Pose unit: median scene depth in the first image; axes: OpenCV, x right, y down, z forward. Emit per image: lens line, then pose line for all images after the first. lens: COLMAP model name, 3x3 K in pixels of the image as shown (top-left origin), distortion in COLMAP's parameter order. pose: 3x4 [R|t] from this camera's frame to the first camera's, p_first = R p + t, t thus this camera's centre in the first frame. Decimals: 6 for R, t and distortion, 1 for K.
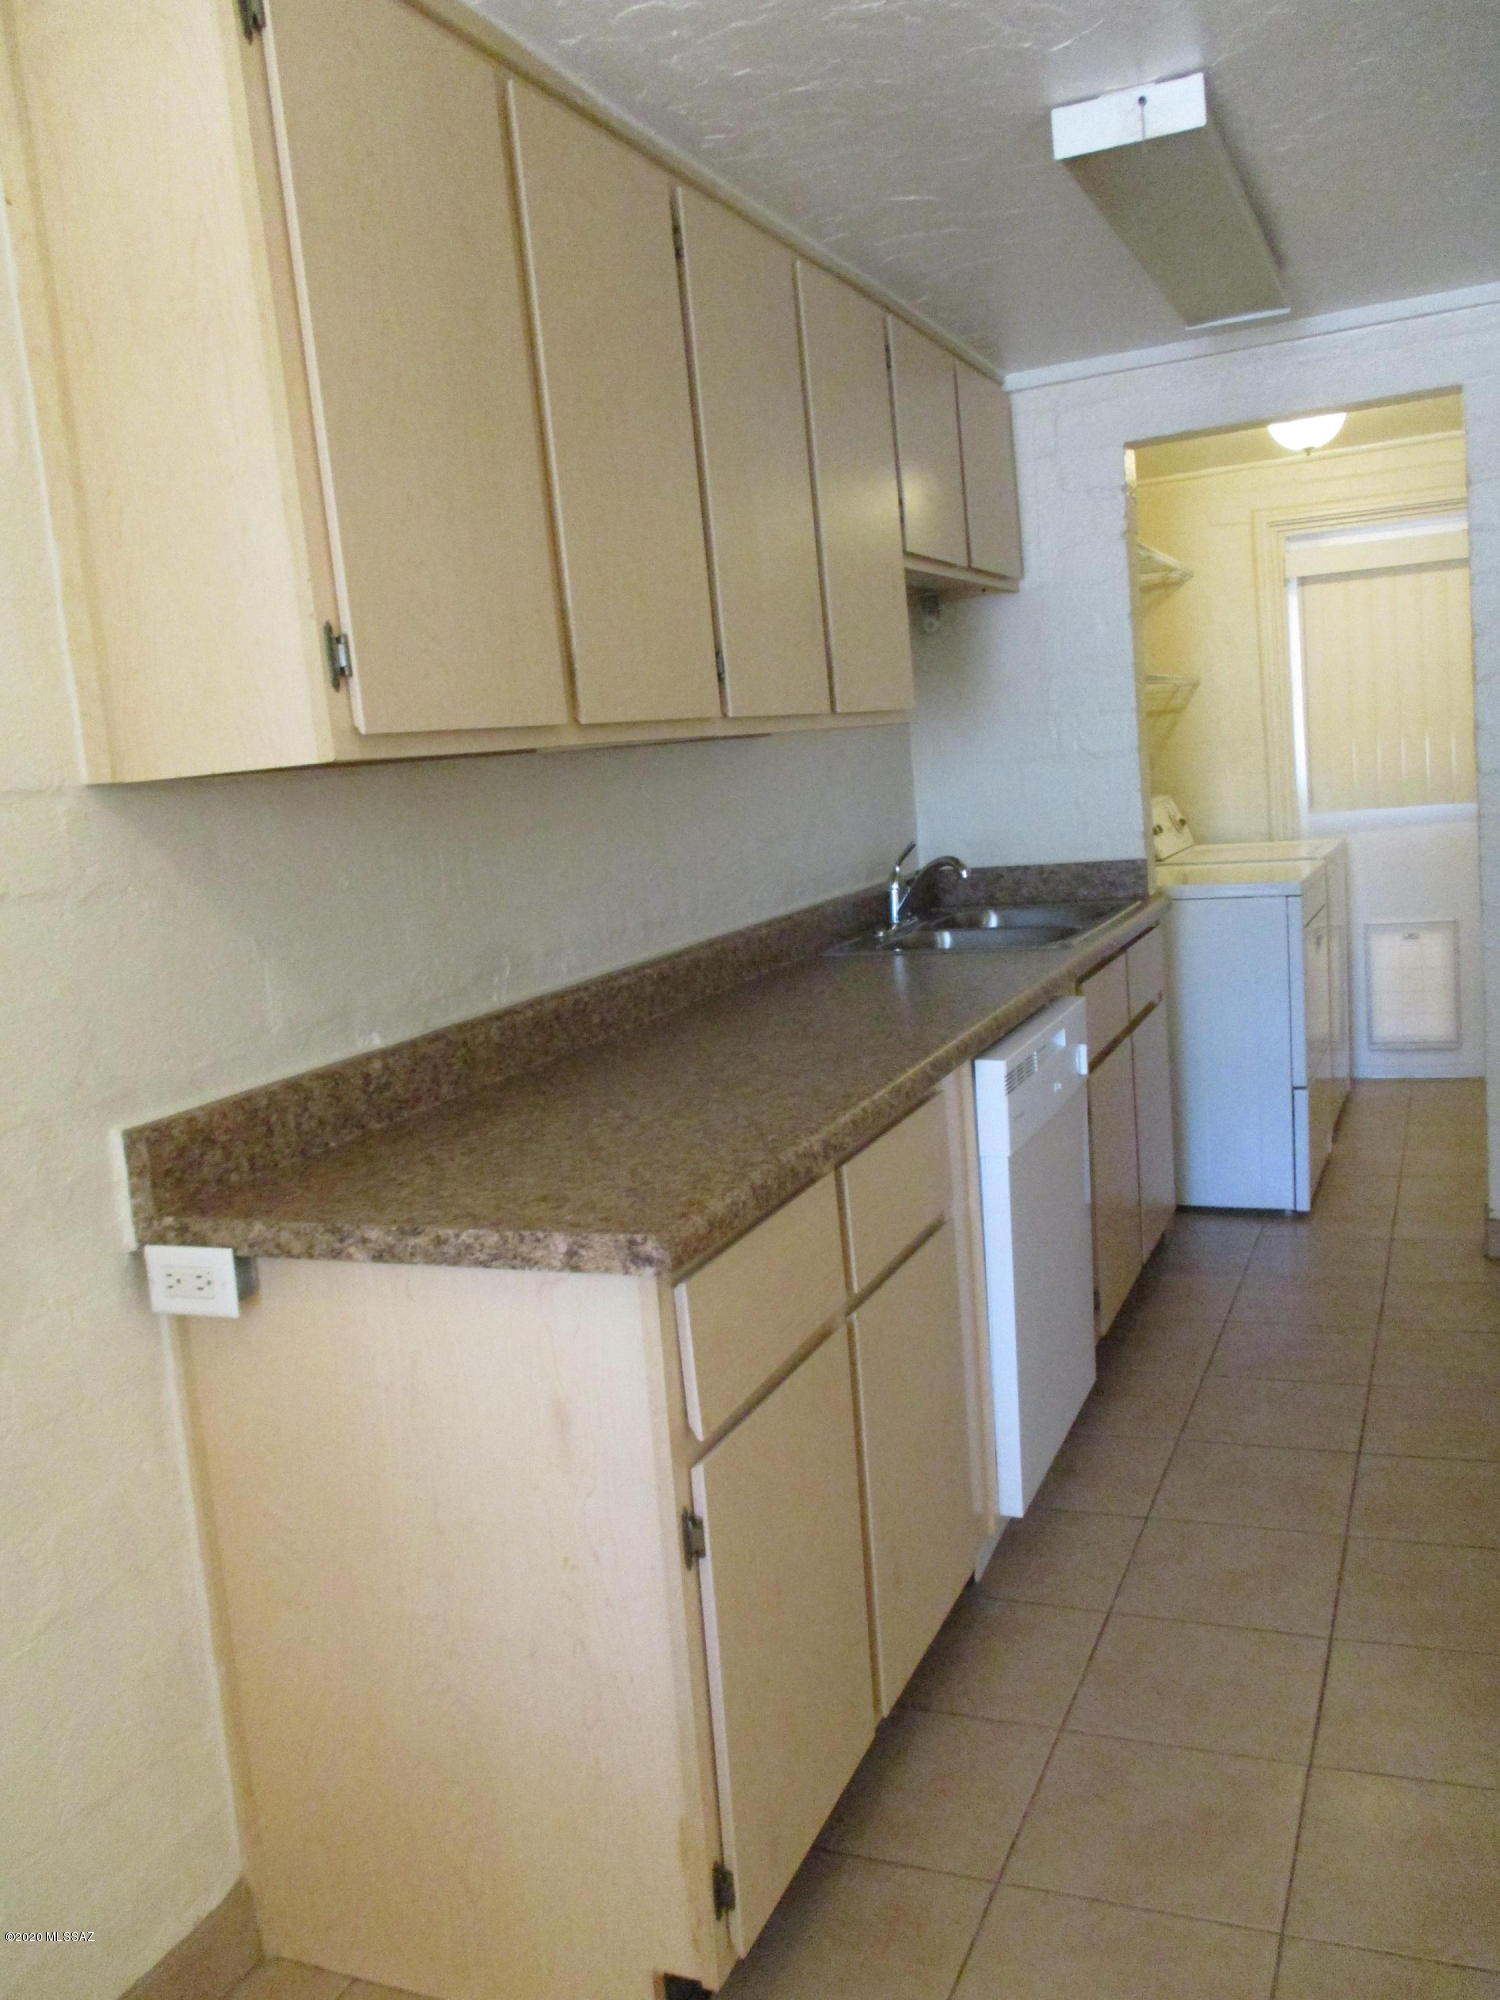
lens RADIAL K [[1680.2, 0, 764.5], [0, 1680.2, 1013.0], [0, 0, 1]] dist [-0.011197, -0.007305]
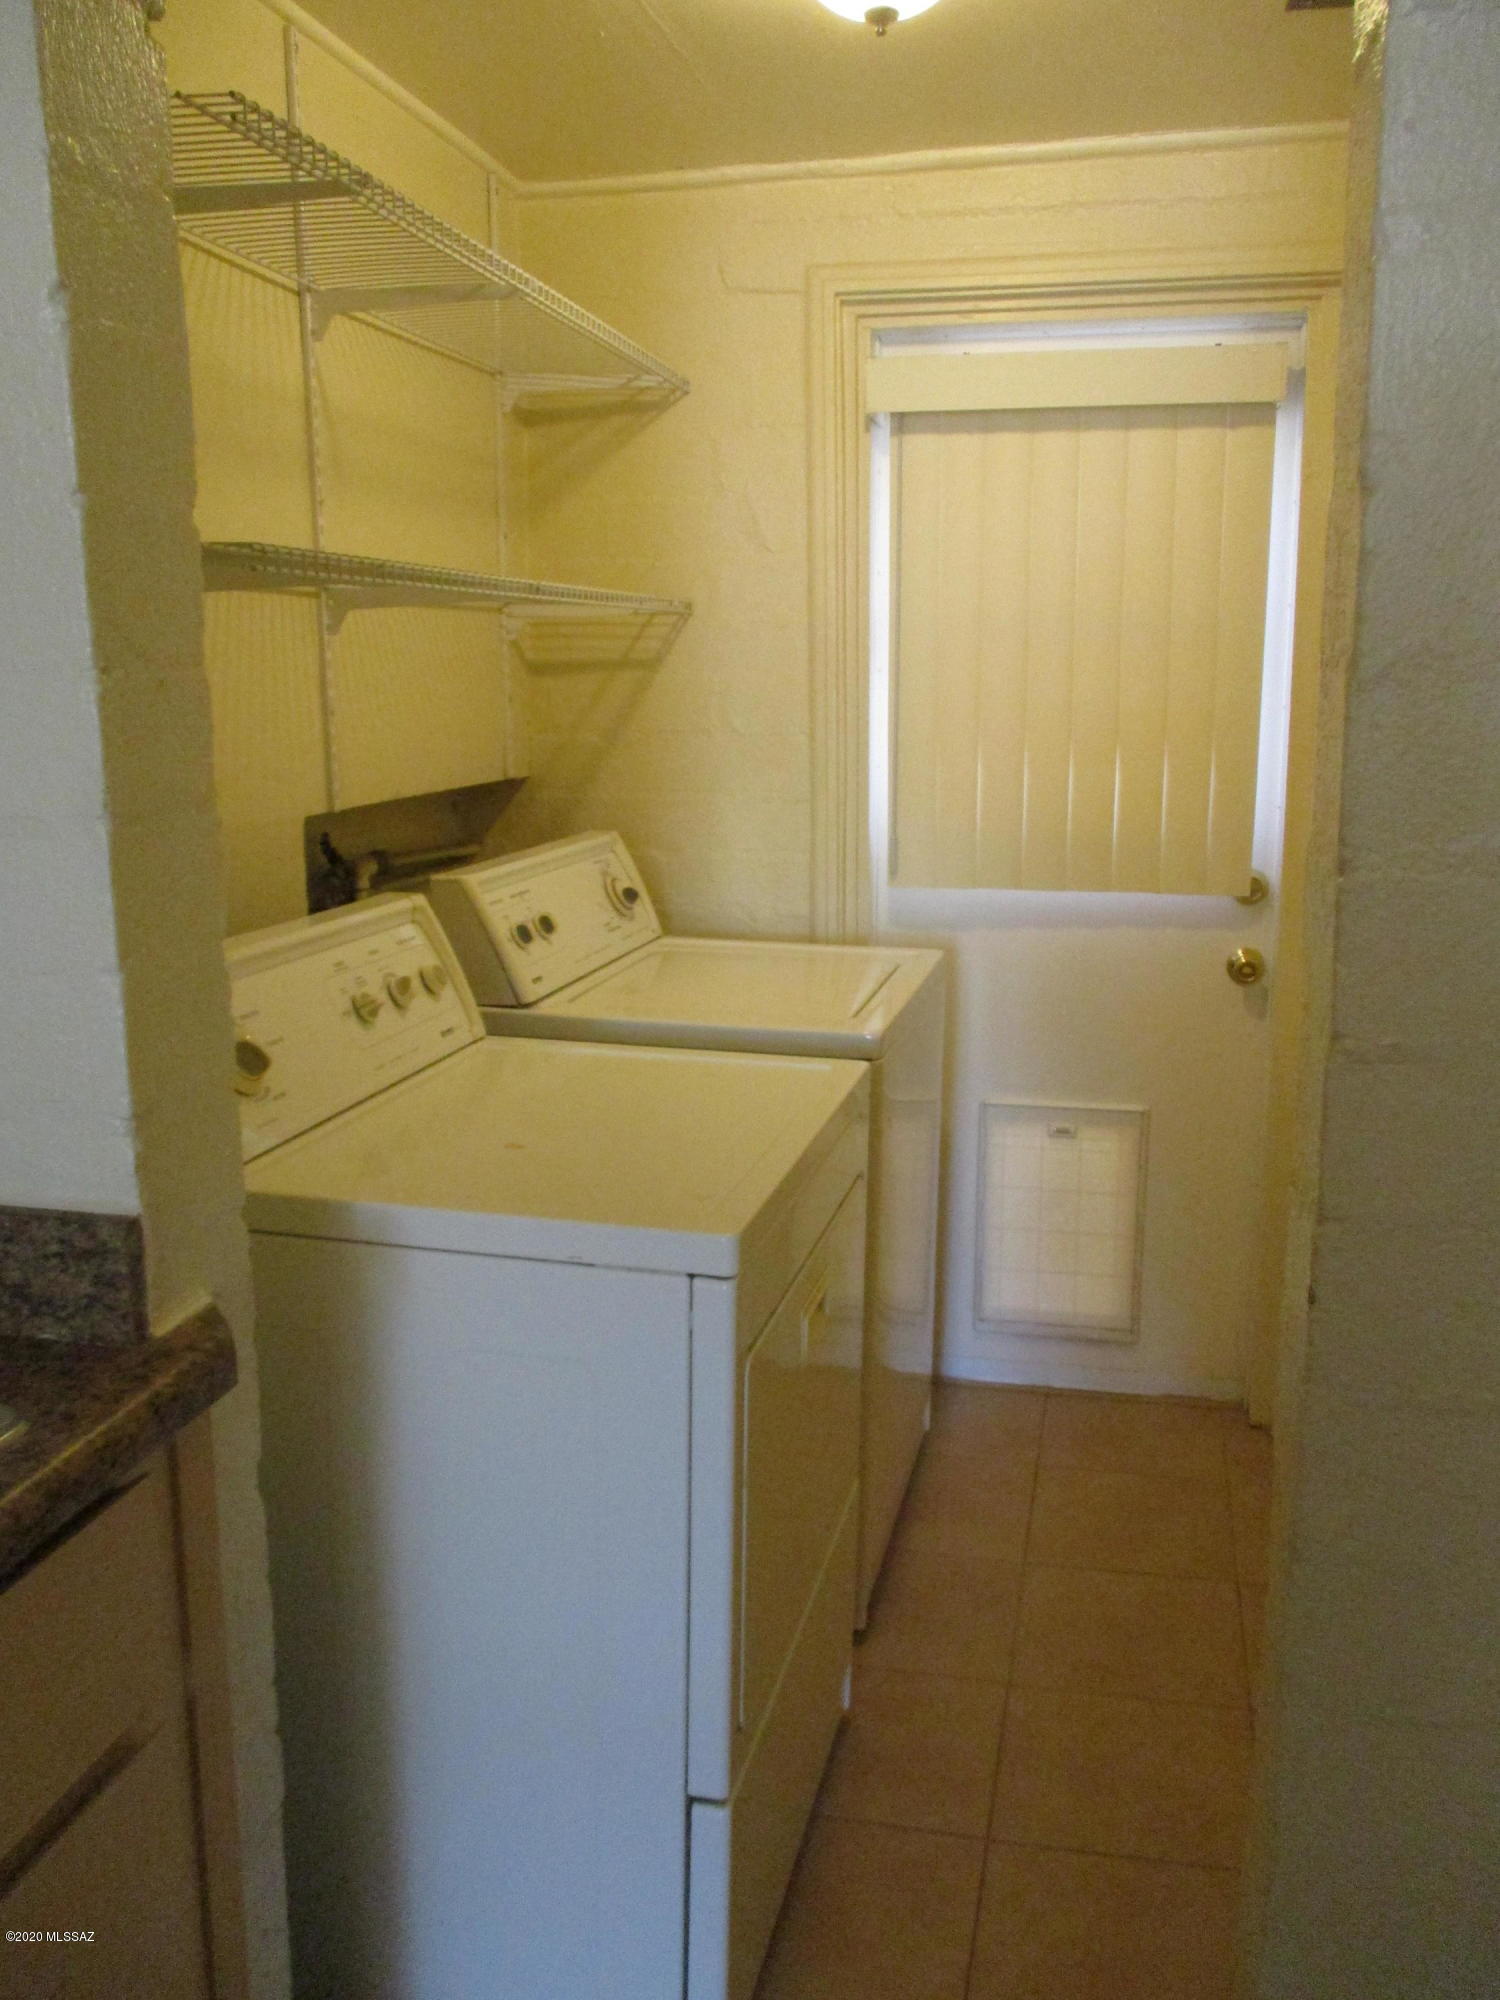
lens RADIAL K [[1680.2, 0, 769.1], [0, 1680.2, 1014.1], [0, 0, 1]] dist [-0.011197, -0.007305]
pose [[0.981386, 0.046519, 0.186327, 0.200323], [-0.055590, 0.997495, 0.043755, -0.103303], [-0.183824, -0.053298, 0.981513, 0.514469]]
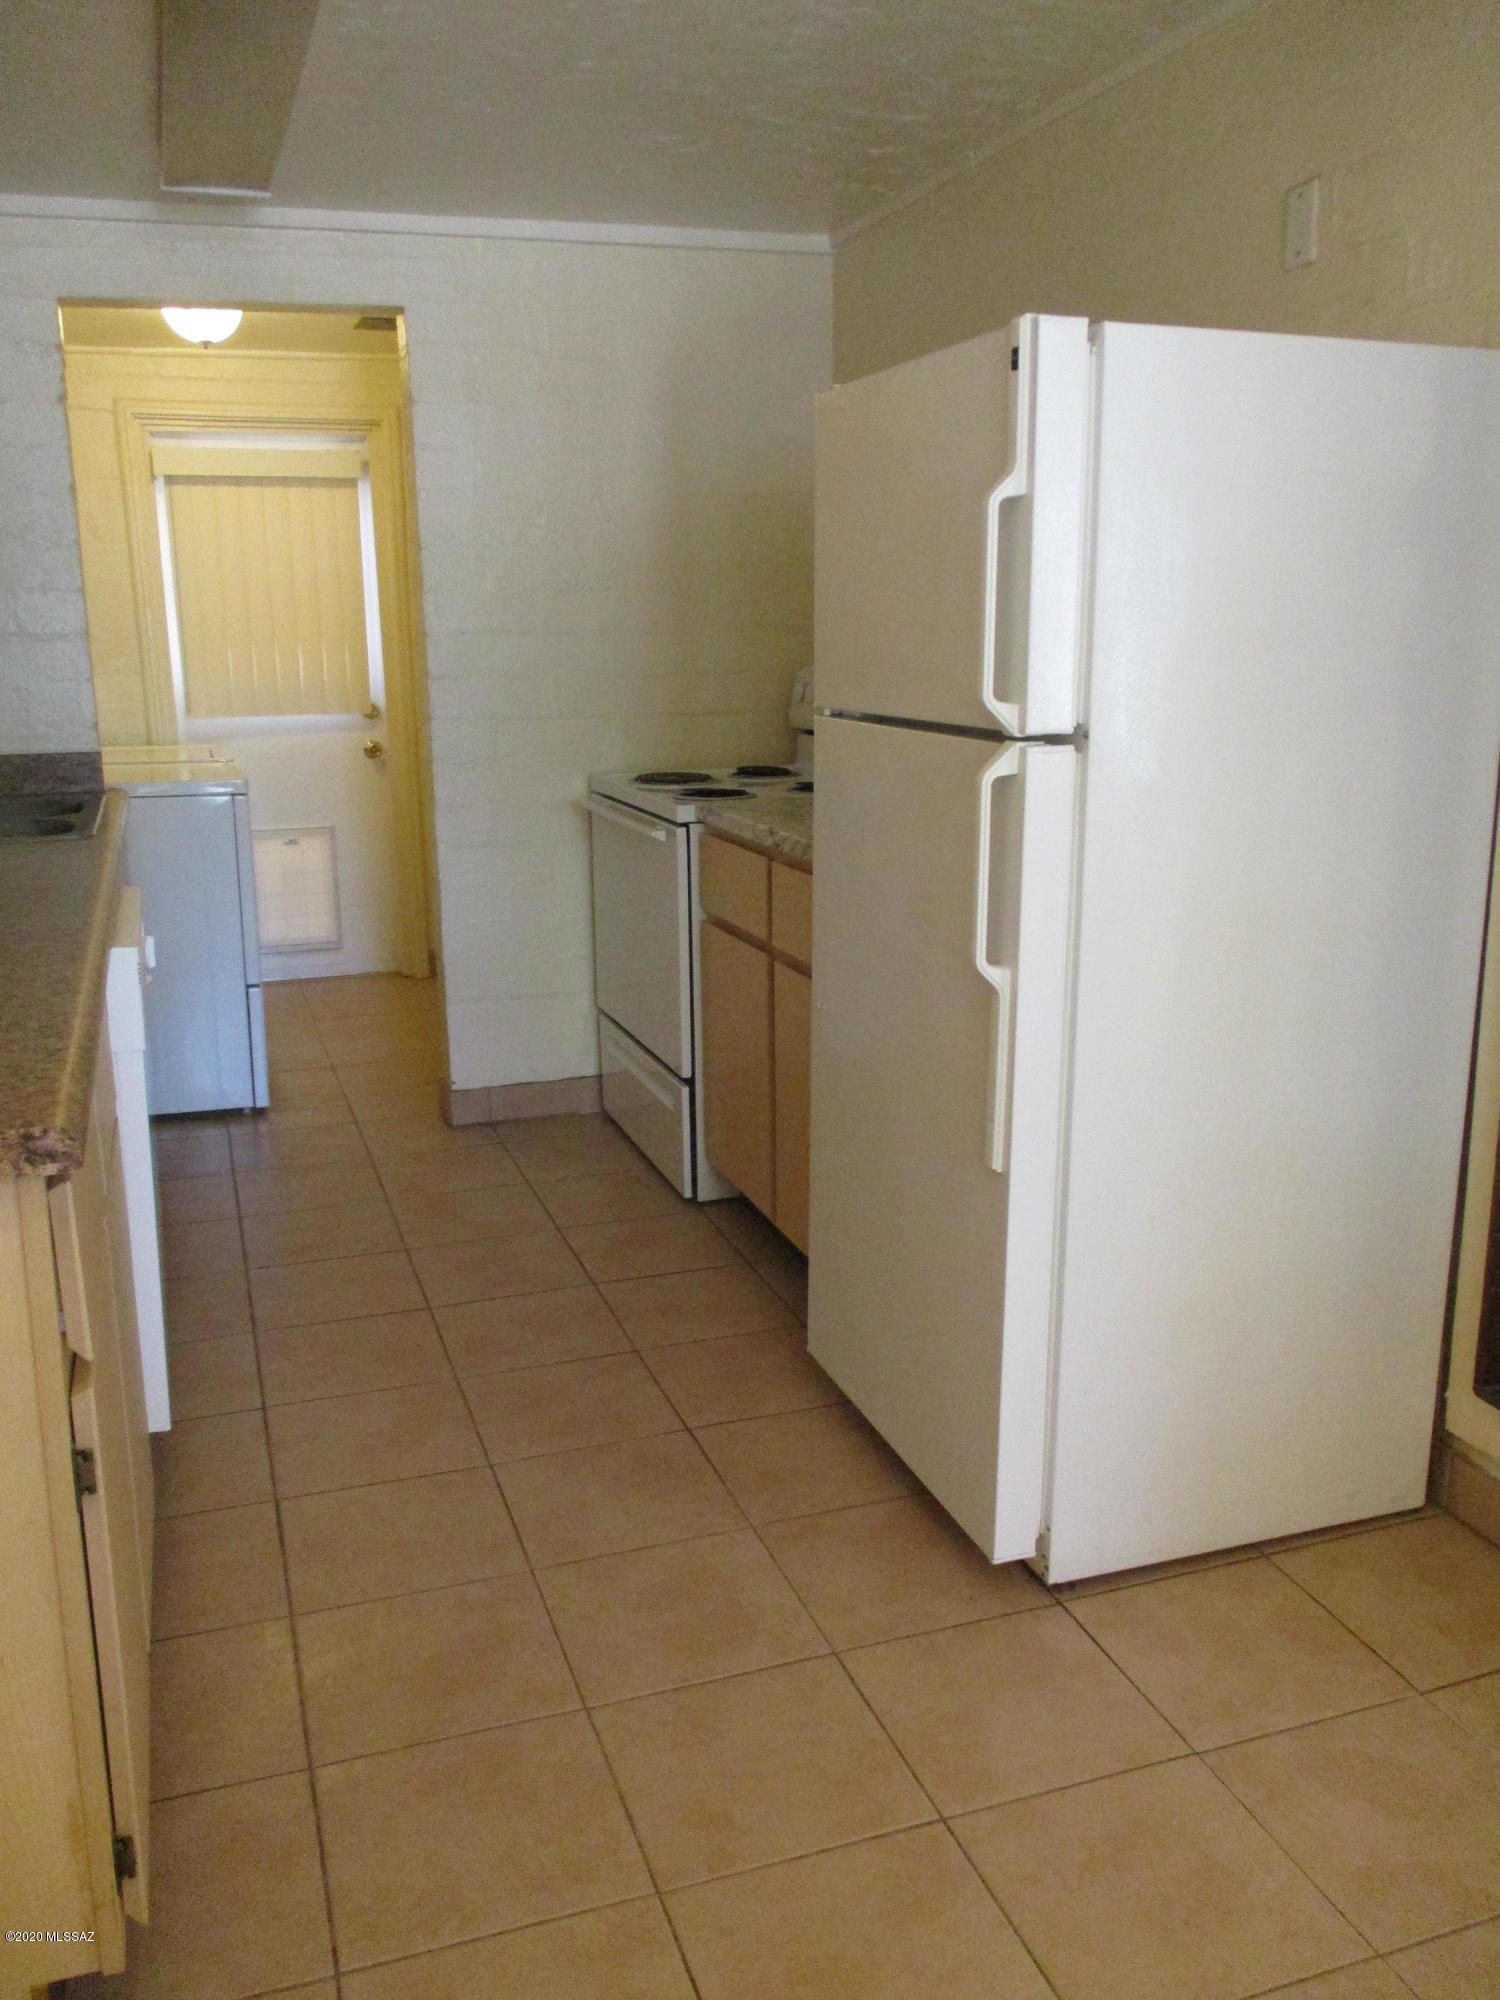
lens RADIAL K [[1680.2, 0, 767.9], [0, 1680.2, 1010.2], [0, 0, 1]] dist [-0.011197, -0.007305]
pose [[0.742029, -0.073390, 0.666338, -0.096554], [0.045864, 0.997218, 0.058760, 0.010792], [-0.668797, -0.013041, 0.743331, 0.033279]]
